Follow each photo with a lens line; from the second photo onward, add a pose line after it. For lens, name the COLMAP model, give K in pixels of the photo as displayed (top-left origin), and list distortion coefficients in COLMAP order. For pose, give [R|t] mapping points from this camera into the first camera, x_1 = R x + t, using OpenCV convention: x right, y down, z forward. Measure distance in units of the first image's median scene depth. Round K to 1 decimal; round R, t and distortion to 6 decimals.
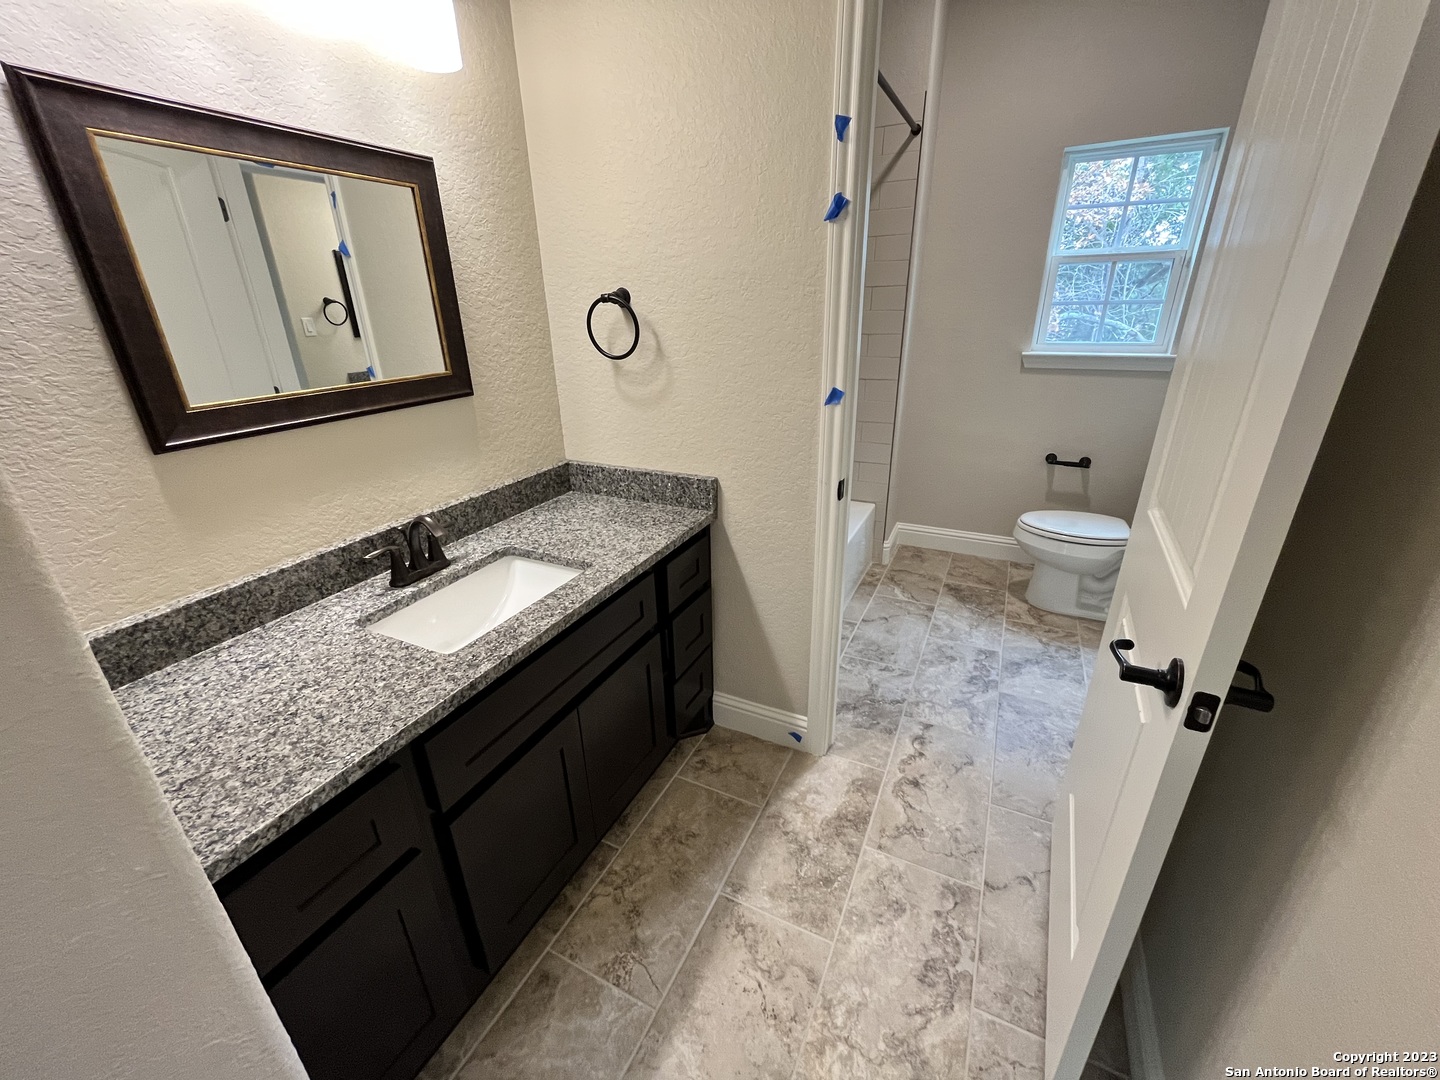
lens RADIAL K [[580.4, 0, 716.5], [0, 580.4, 542.8], [0, 0, 1]] dist [-0.001353, -0.000172]
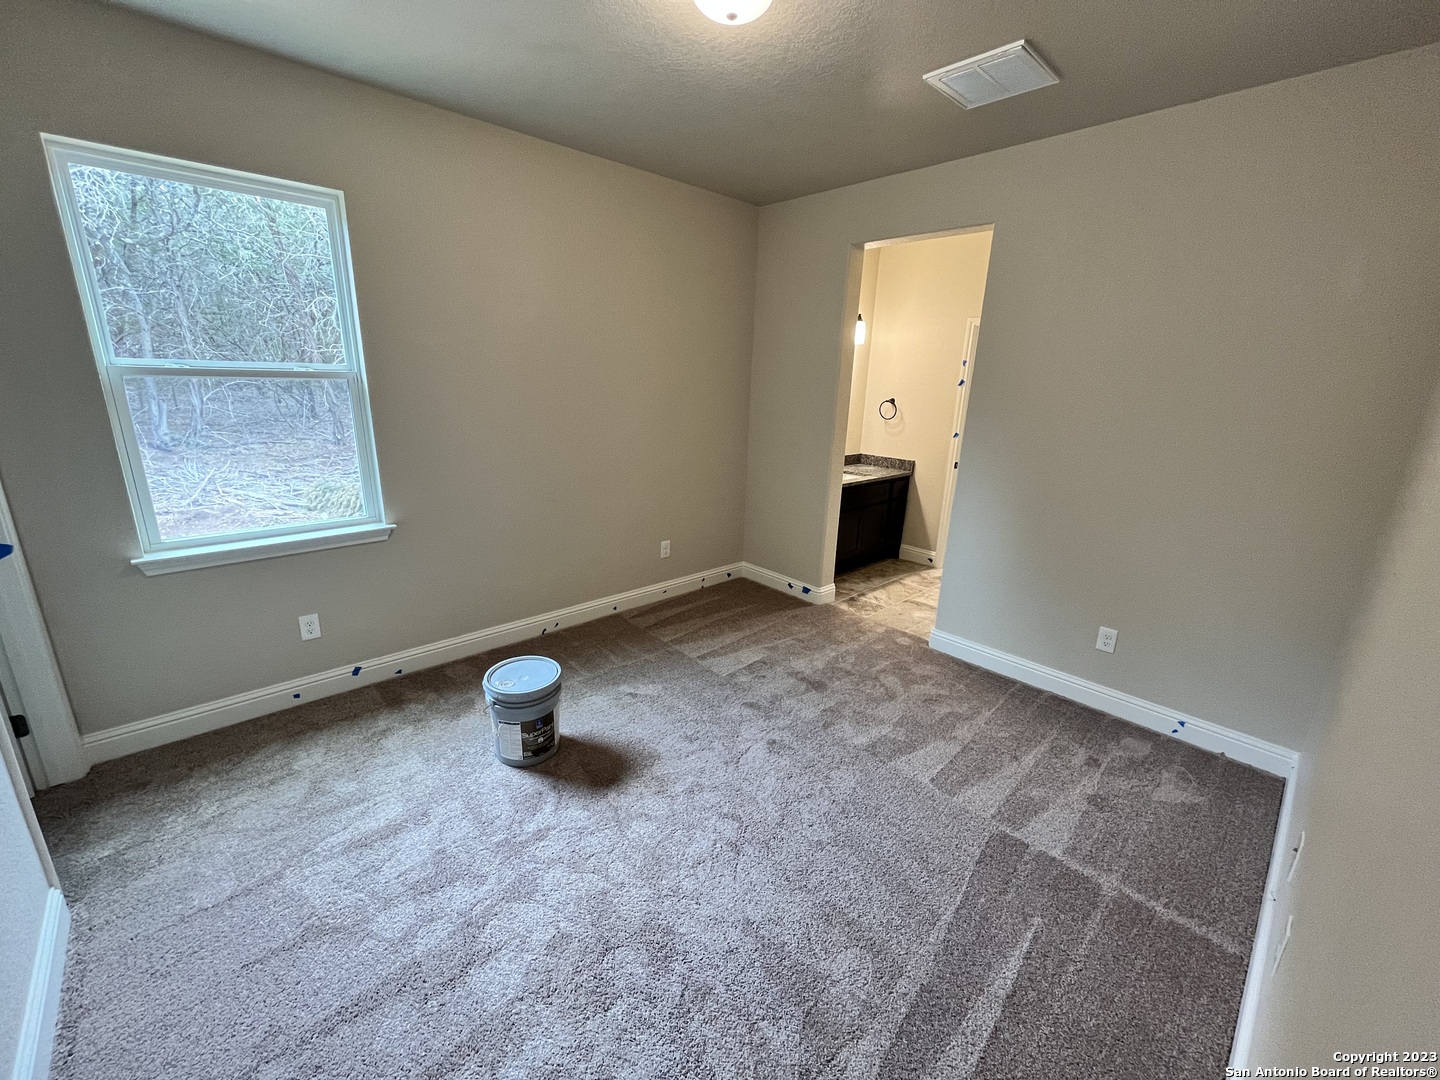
lens RADIAL K [[581.8, 0, 716.1], [0, 581.8, 542.5], [0, 0, 1]] dist [-0.001979, -0.000368]
pose [[0.932785, 0.148678, -0.328340, 0.105197], [-0.185549, 0.979056, -0.083795, 0.850186], [0.309005, 0.139086, 0.940835, -2.372618]]
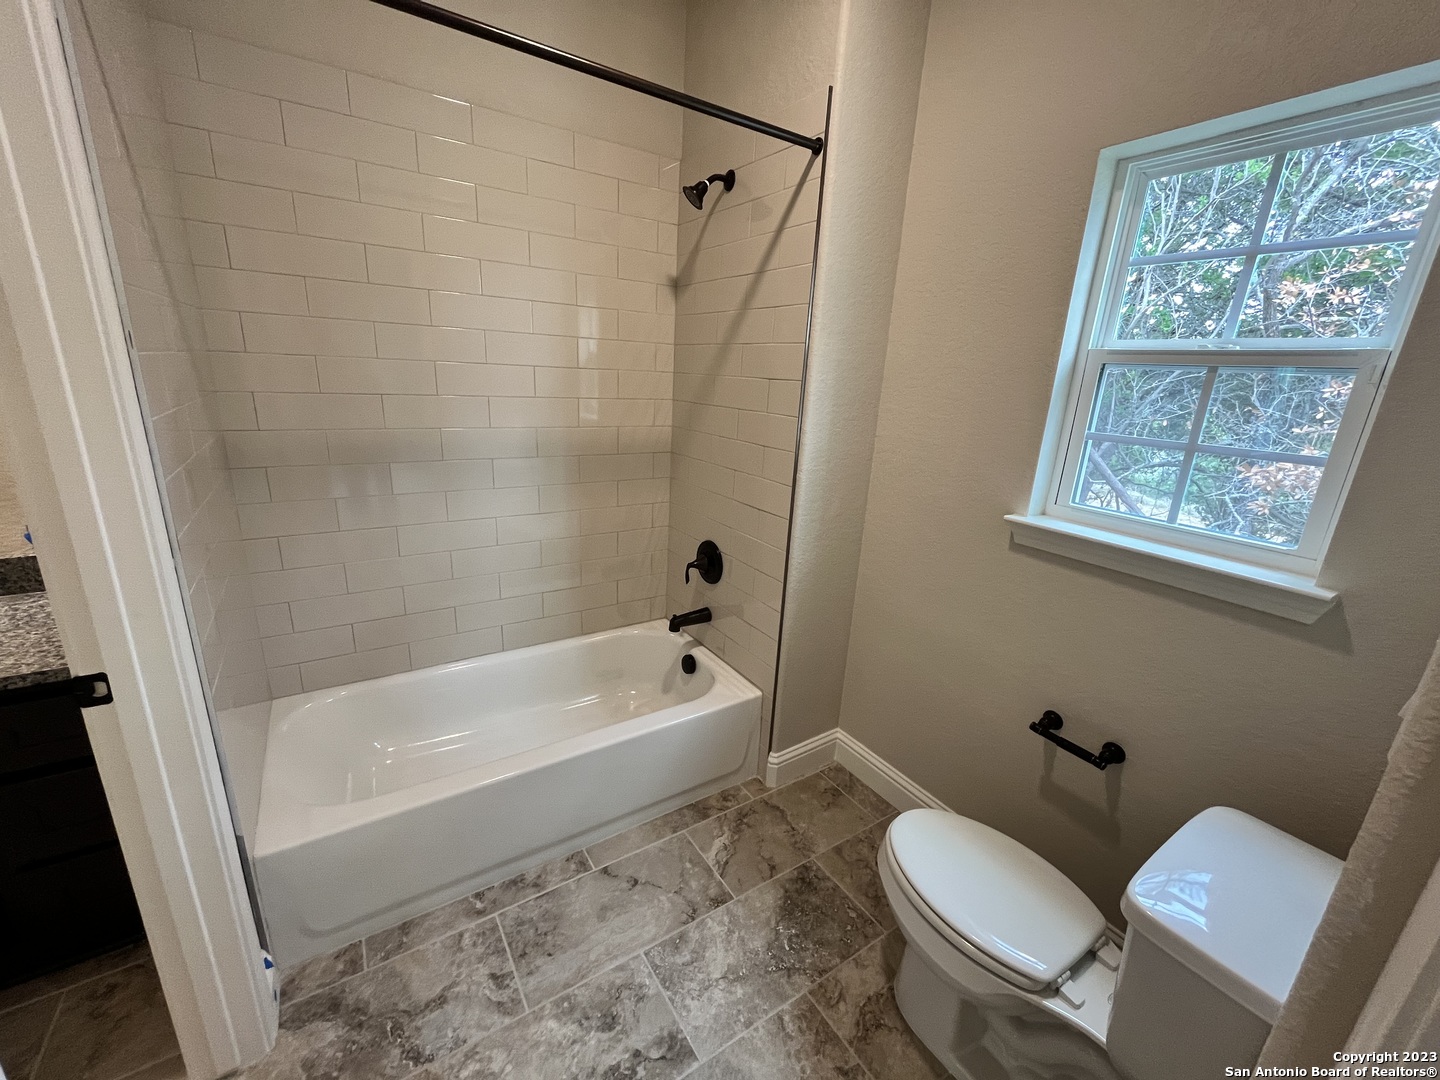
lens RADIAL K [[580.4, 0, 716.5], [0, 580.4, 542.8], [0, 0, 1]] dist [-0.001353, -0.000172]
pose [[0.861508, 0.208437, -0.462987, 1.051018], [-0.259754, 0.964423, -0.049156, -0.389985], [0.436270, 0.162611, 0.885001, 0.767371]]
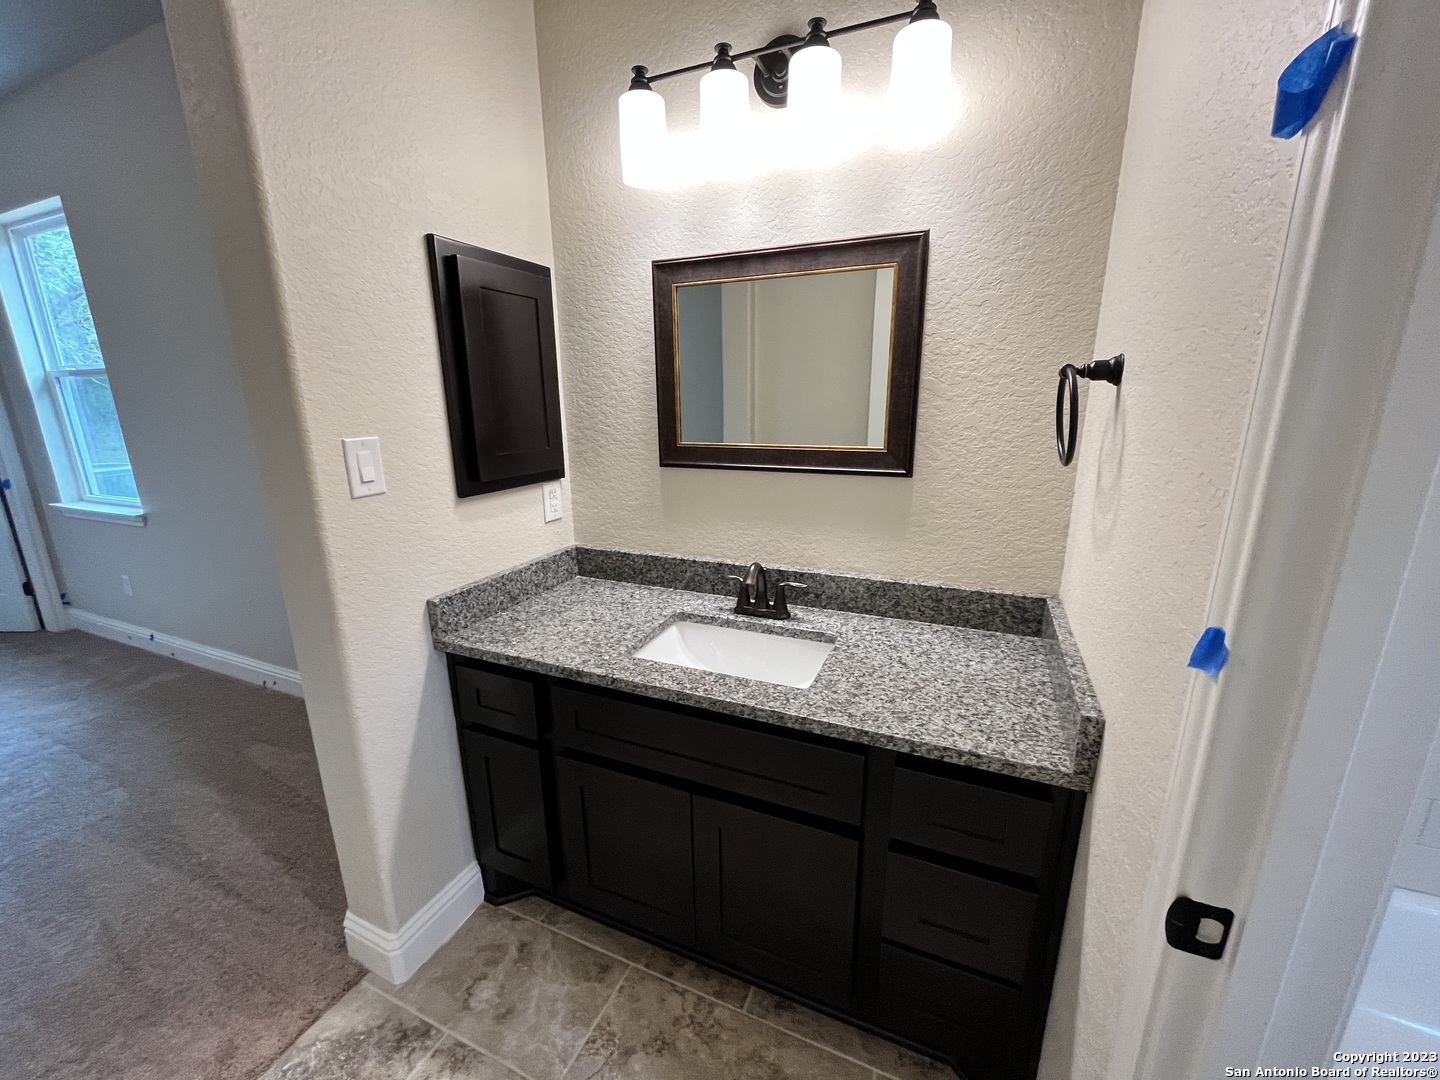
lens RADIAL K [[581.8, 0, 716.1], [0, 581.8, 542.5], [0, 0, 1]] dist [-0.001979, -0.000368]
pose [[0.046016, 0.272996, -0.960914, 0.481555], [-0.373078, 0.897025, 0.236979, -0.276732], [0.926658, 0.347591, 0.143127, 0.655217]]
